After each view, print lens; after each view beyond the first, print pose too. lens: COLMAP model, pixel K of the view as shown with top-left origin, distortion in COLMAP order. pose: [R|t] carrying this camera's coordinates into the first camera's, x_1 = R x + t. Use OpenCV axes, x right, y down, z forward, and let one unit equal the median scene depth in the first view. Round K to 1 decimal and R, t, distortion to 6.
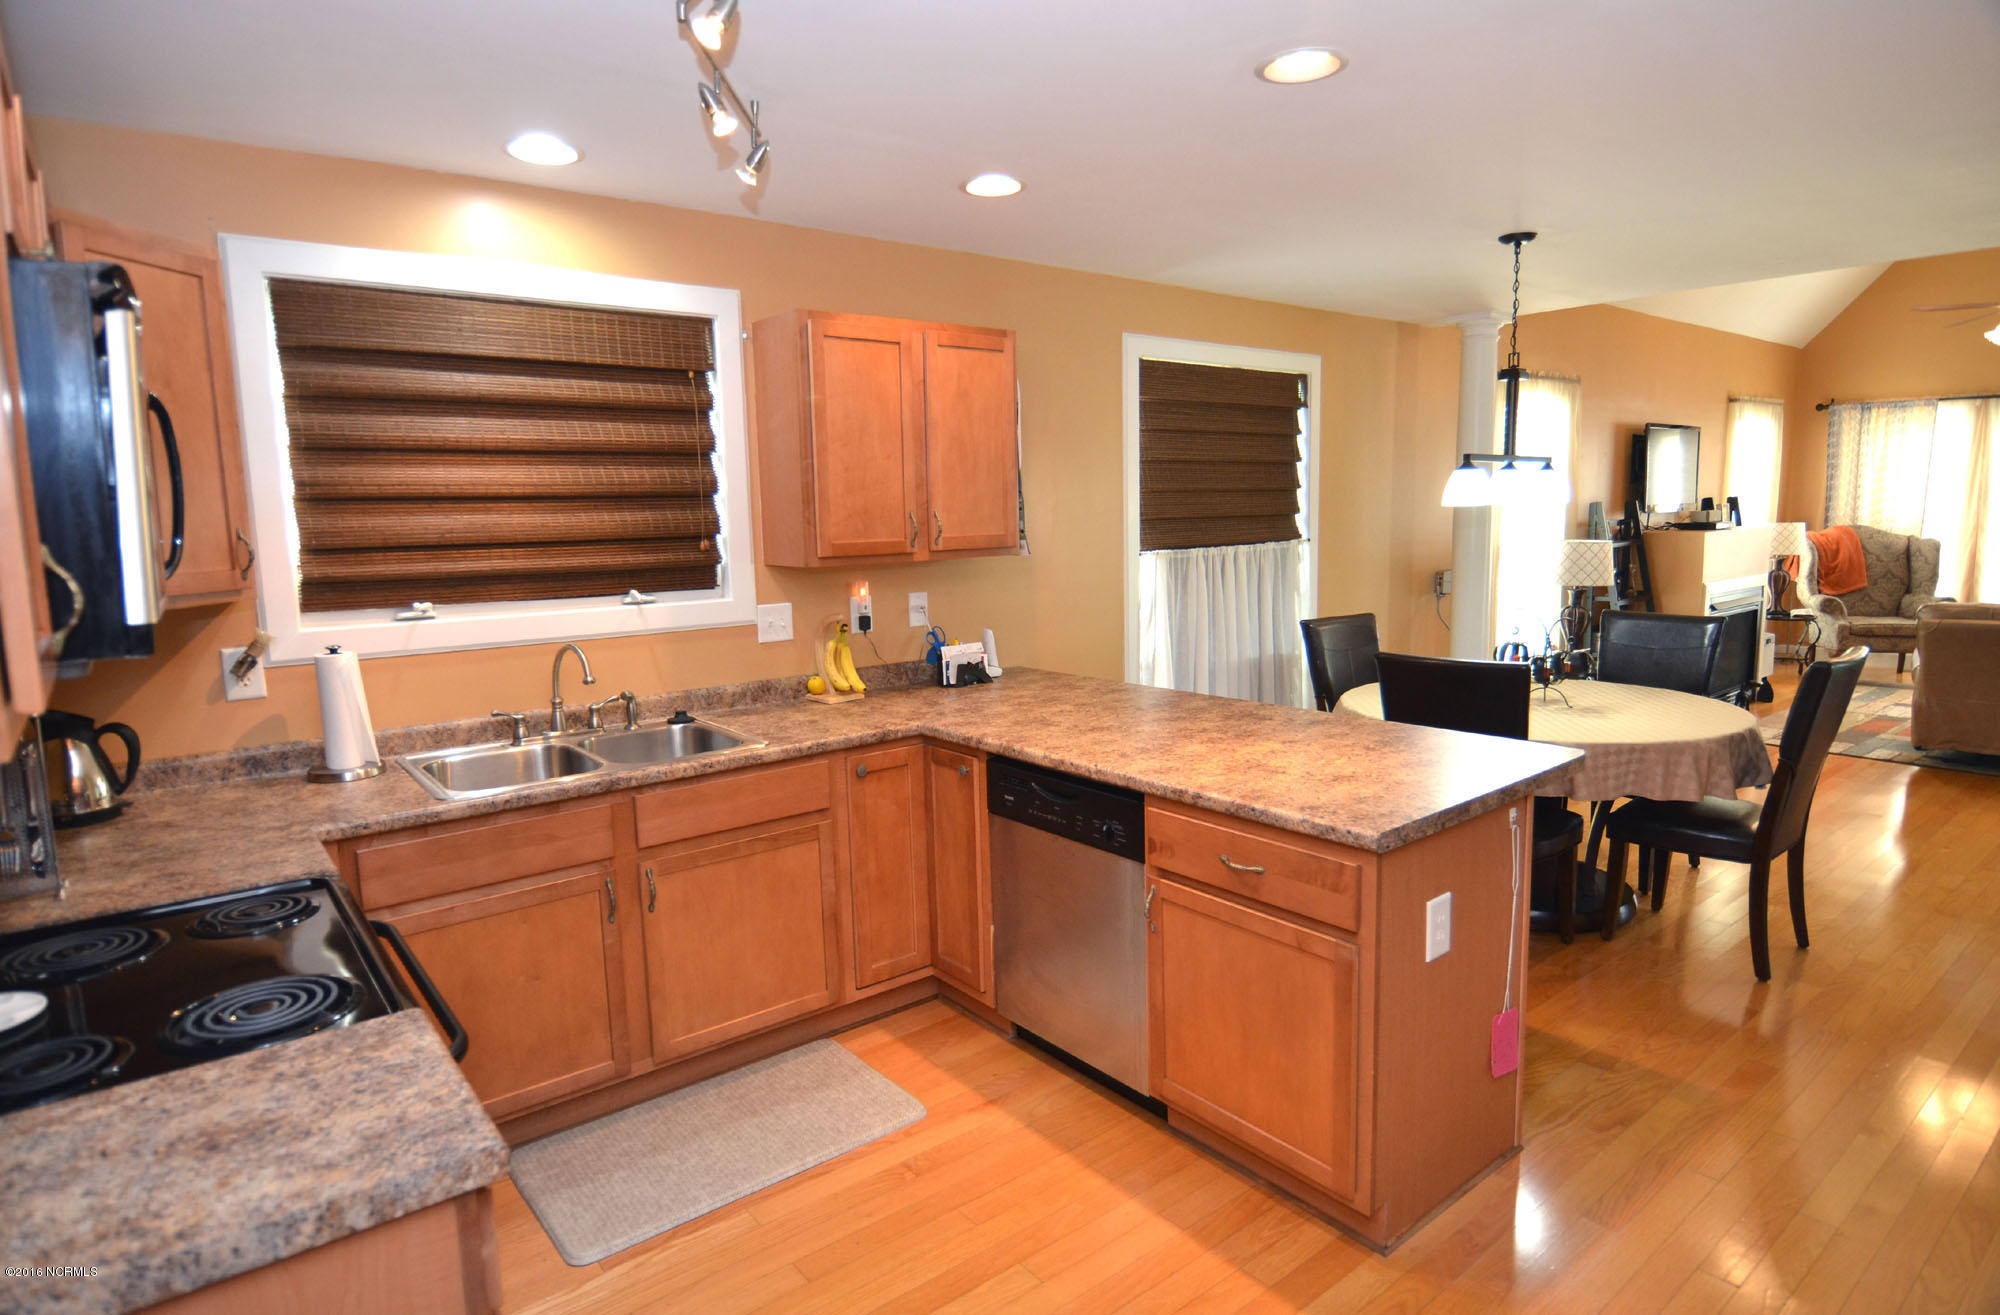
lens RADIAL K [[1100.9, 0, 992.1], [0, 1100.9, 655.2], [0, 0, 1]] dist [0.001711, -0.018716]
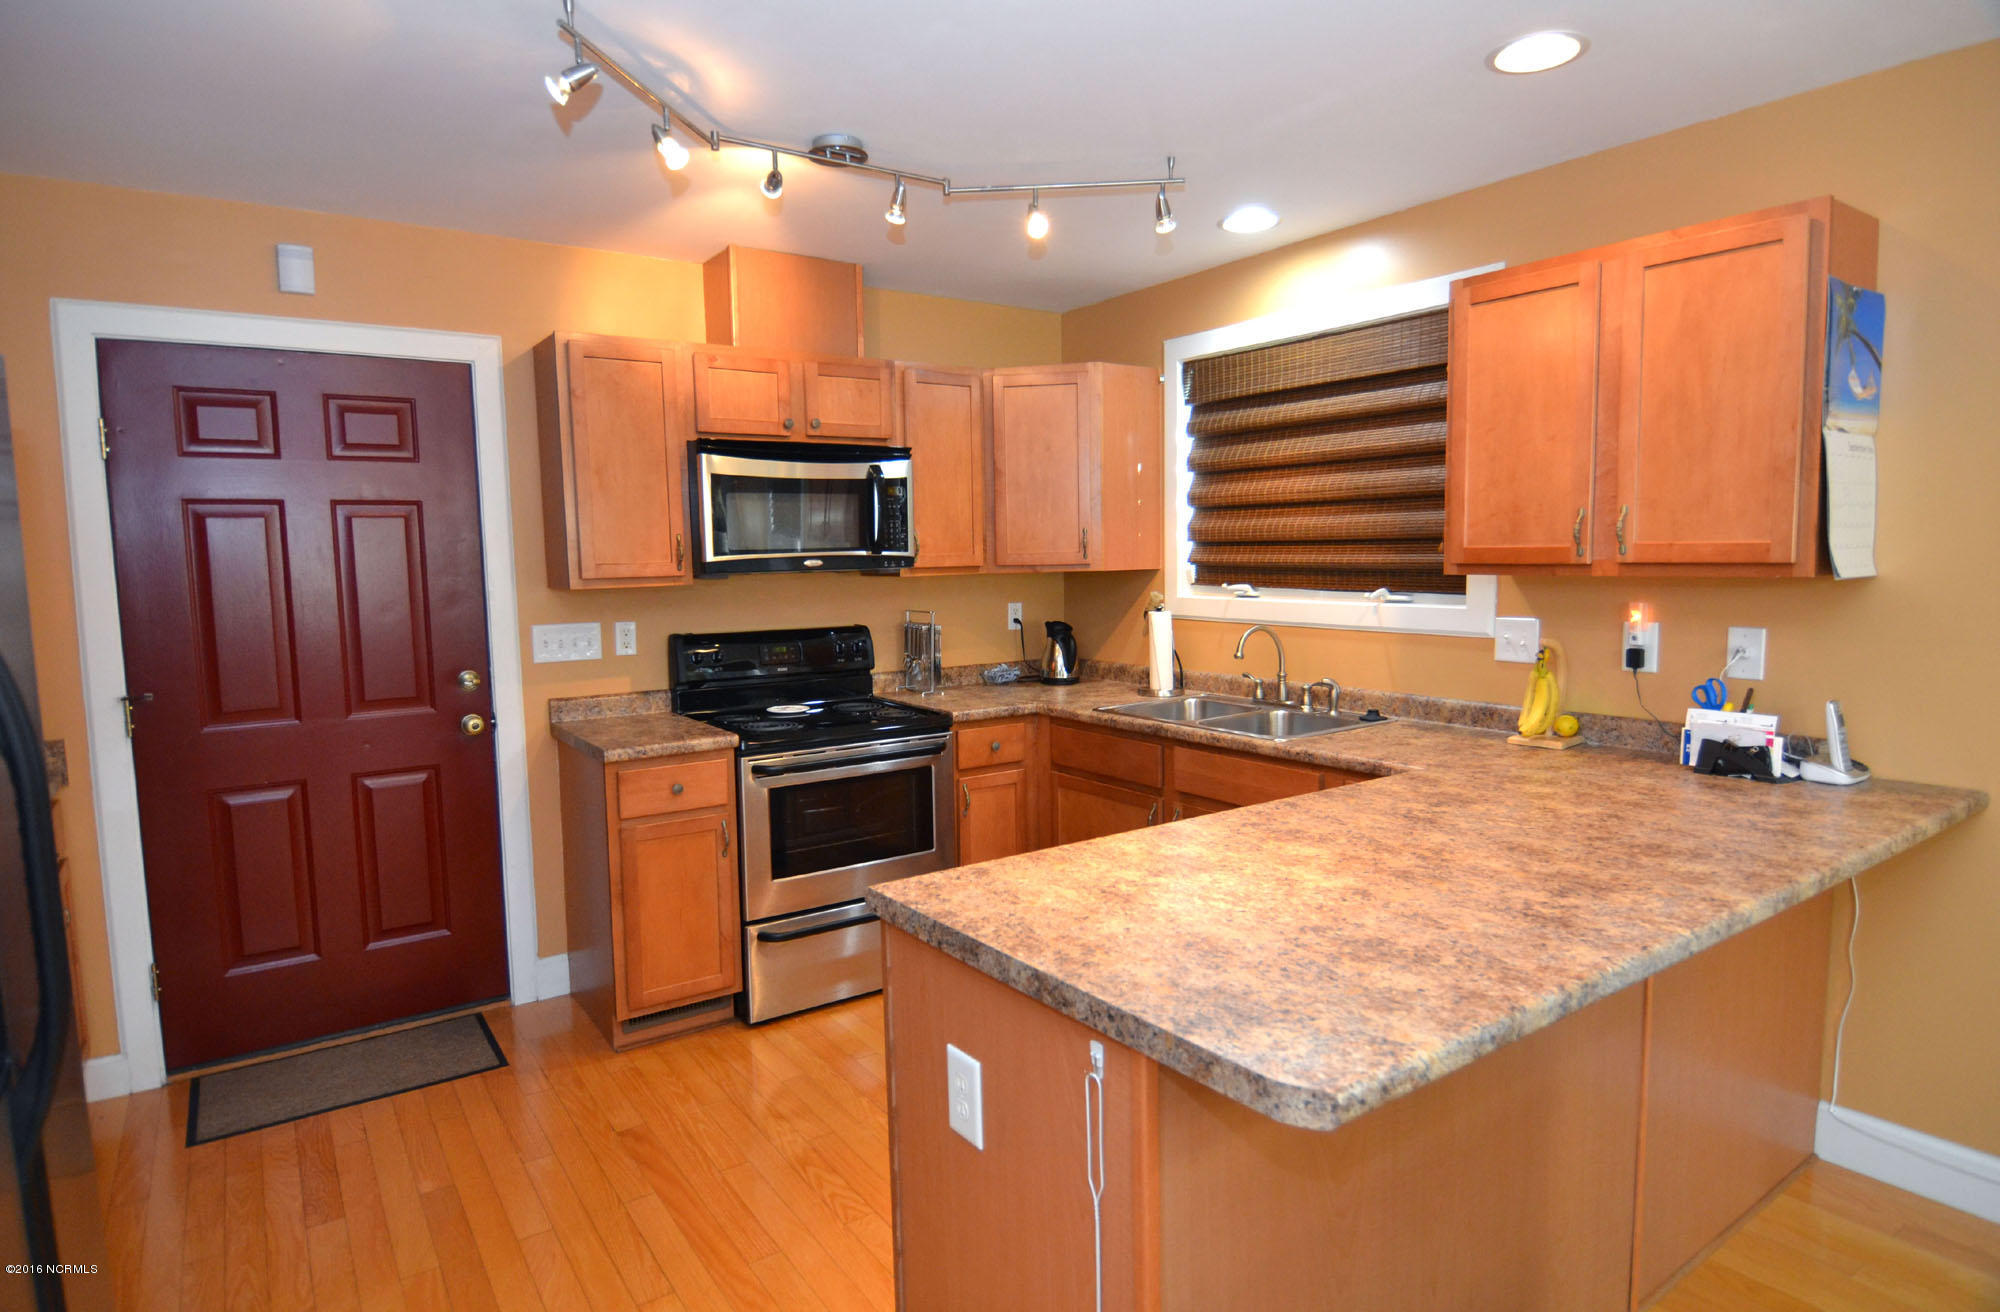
lens RADIAL K [[1080.4, 0, 977.4], [0, 1080.4, 666.0], [0, 0, 1]] dist [-0.008696, -0.001841]
pose [[-0.062604, 0.131041, -0.989398, 0.704585], [-0.114463, 0.983859, 0.137550, -0.082413], [0.991453, 0.121861, -0.046594, 0.668288]]
